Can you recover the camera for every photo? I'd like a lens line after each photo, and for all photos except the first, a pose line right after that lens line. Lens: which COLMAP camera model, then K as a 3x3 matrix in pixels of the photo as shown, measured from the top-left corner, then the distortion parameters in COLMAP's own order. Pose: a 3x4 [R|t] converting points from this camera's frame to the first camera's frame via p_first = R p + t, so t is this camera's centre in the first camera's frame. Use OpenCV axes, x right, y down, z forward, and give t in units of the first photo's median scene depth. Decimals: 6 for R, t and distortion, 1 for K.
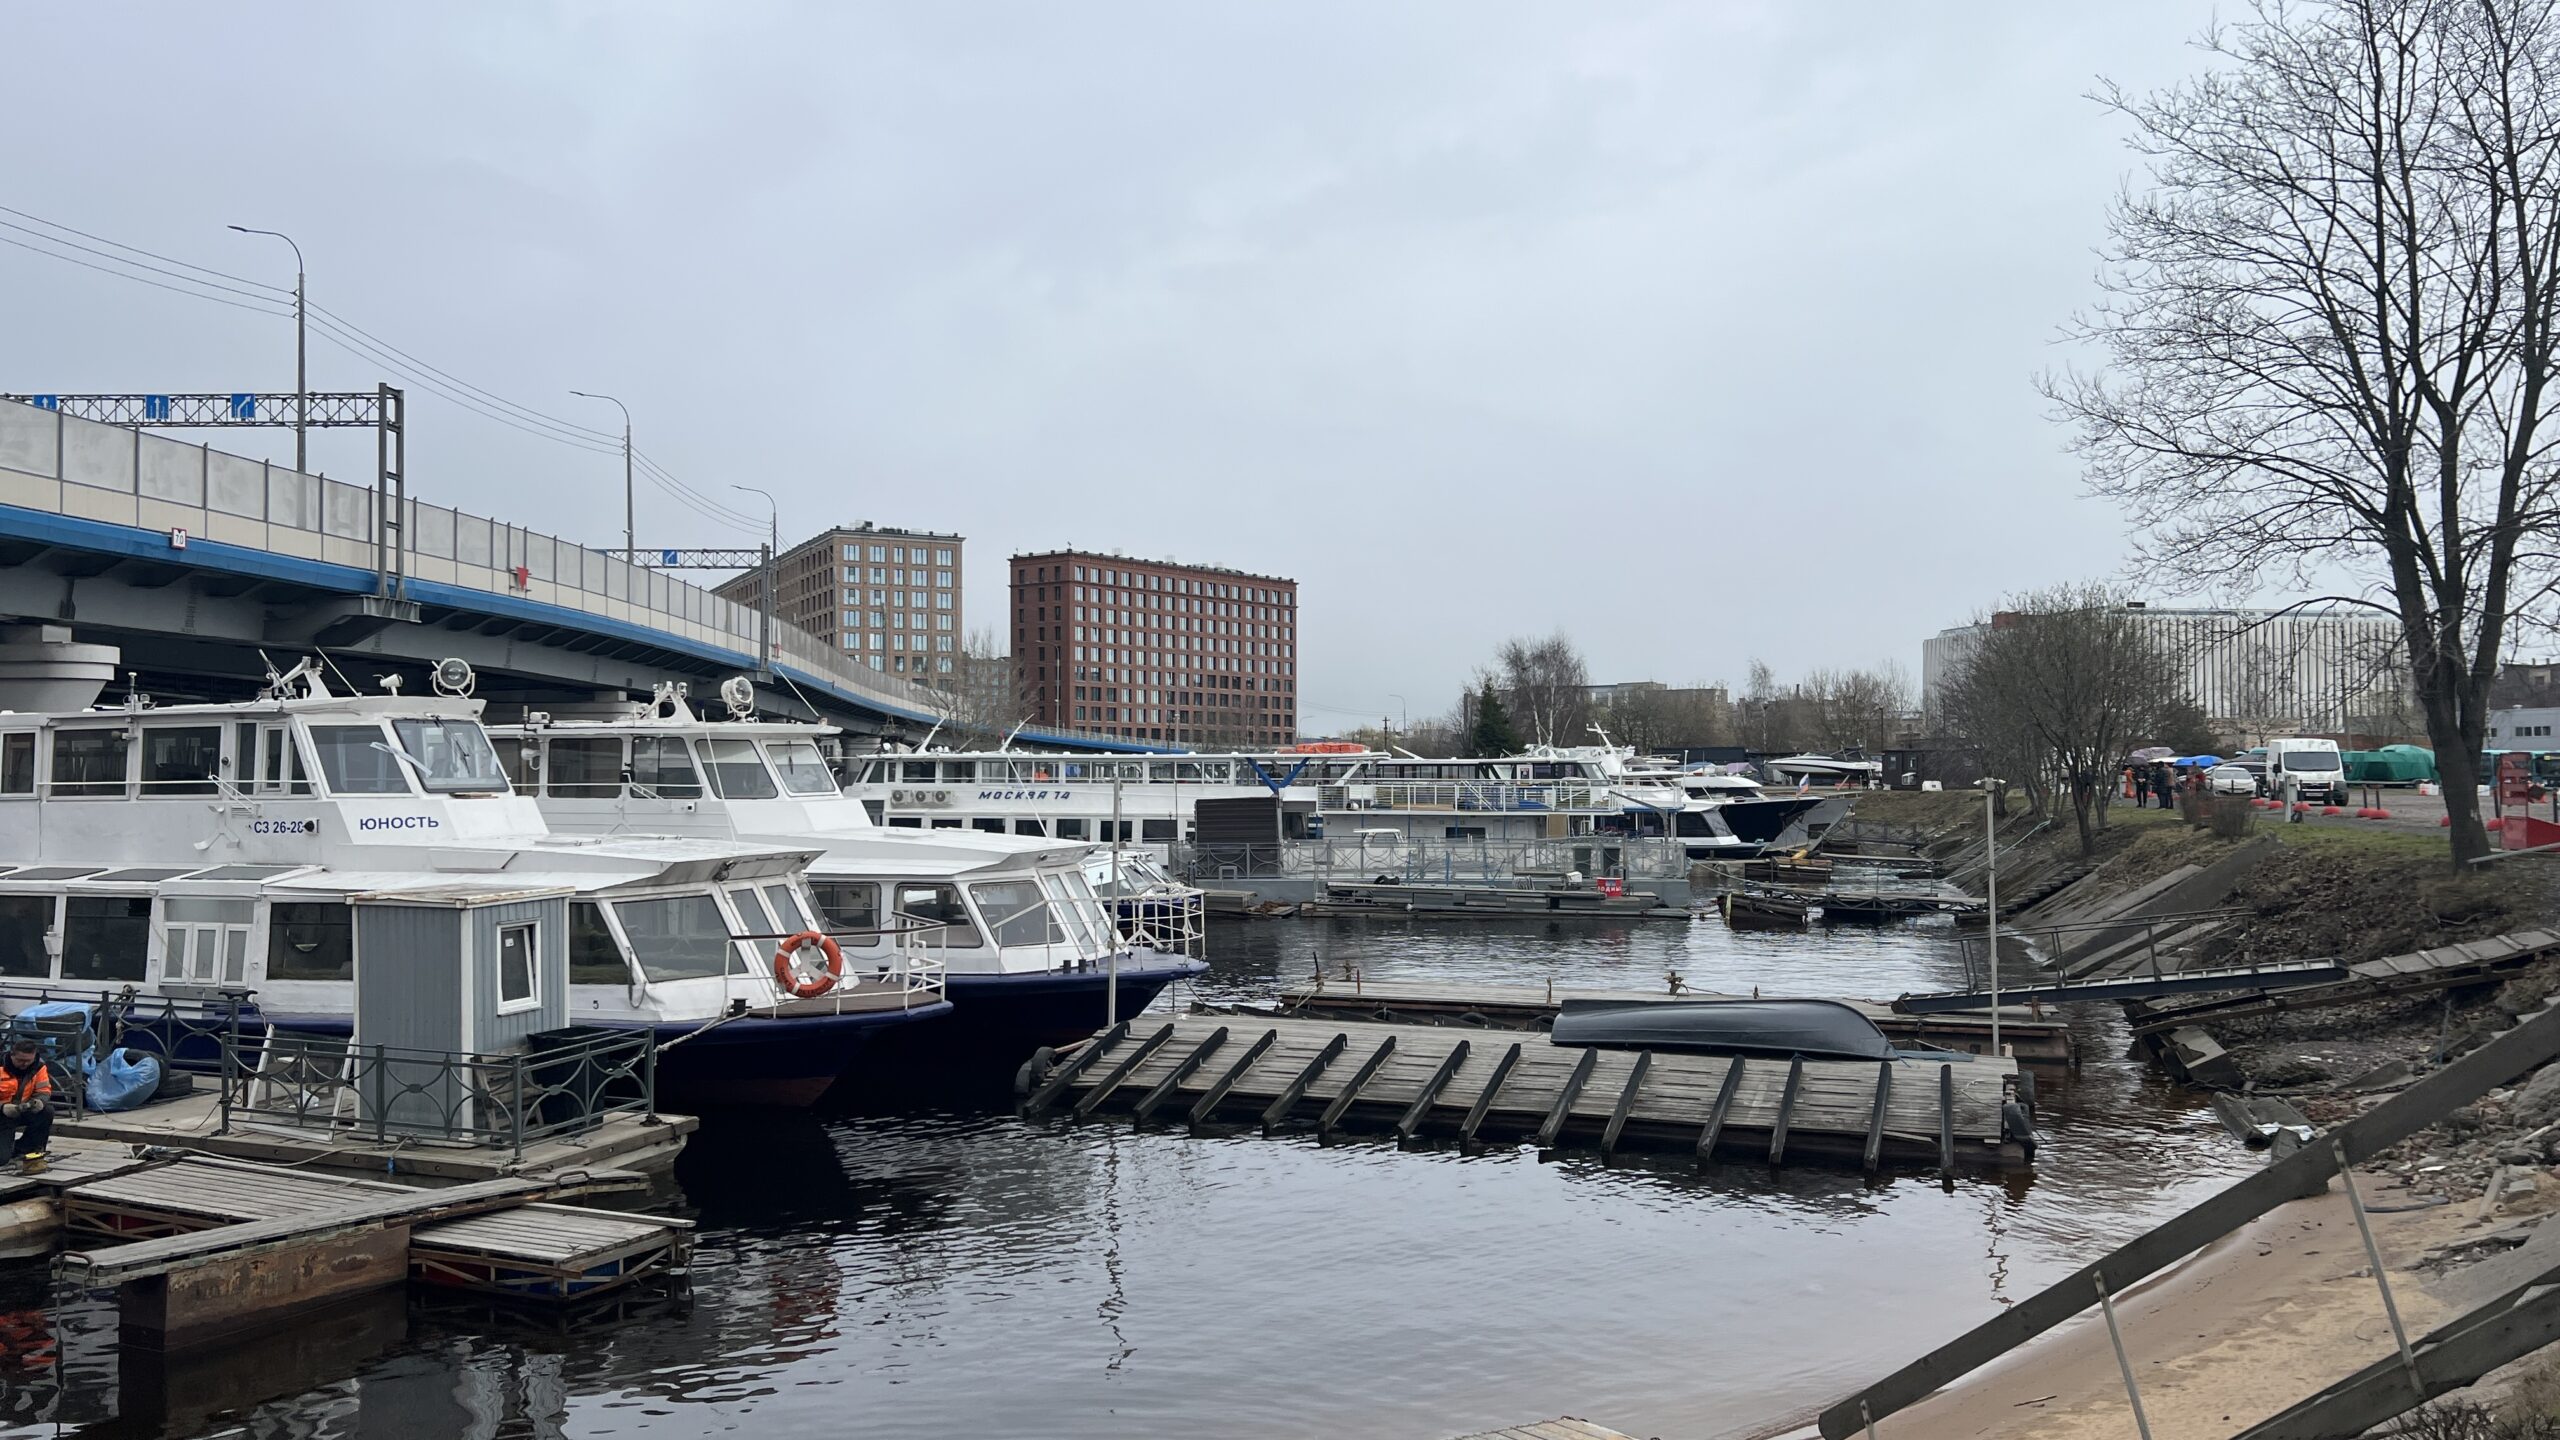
lens RADIAL K [[1914.4, 0, 1285.4], [0, 1914.4, 748.3], [0, 0, 1]] dist [0.055931, -0.063055]
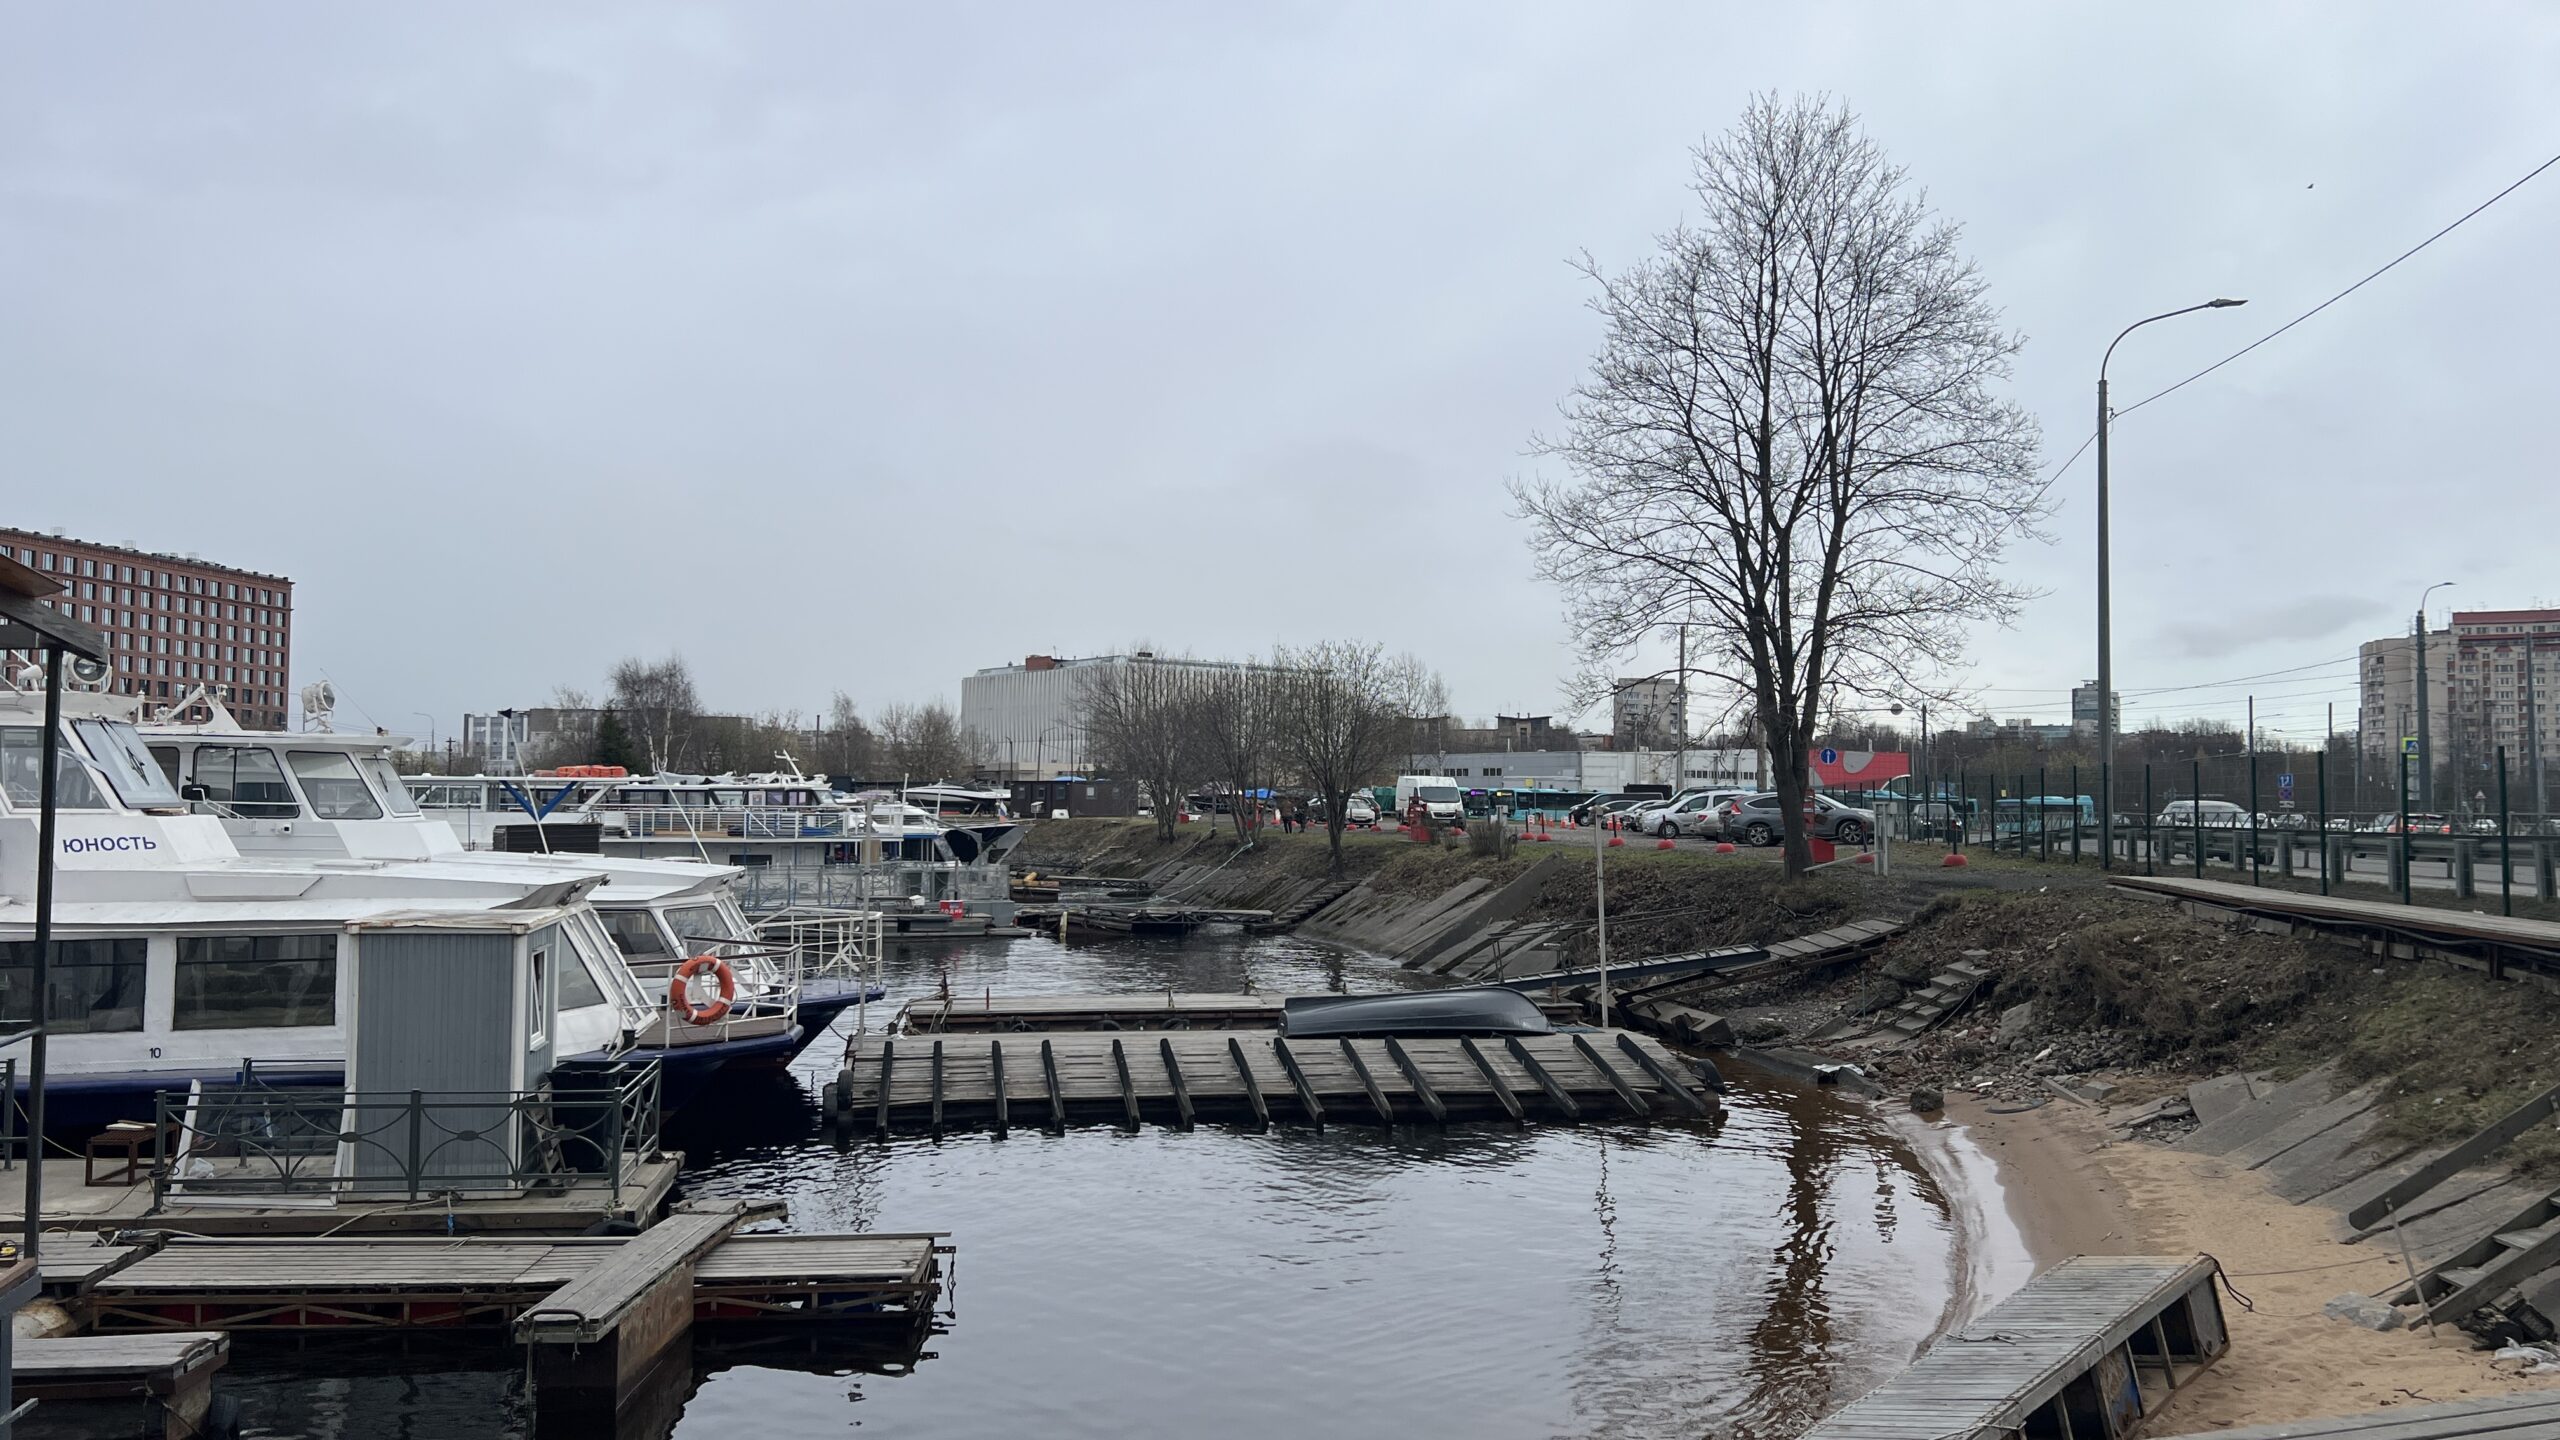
lens RADIAL K [[1914.4, 0, 1272.0], [0, 1914.4, 714.8], [0, 0, 1]] dist [0.055931, -0.063055]
pose [[0.867761, 0.031294, 0.495995, -0.349359], [-0.015074, 0.999214, -0.036673, 0.004534], [-0.496753, 0.024347, 0.867550, 0.017183]]
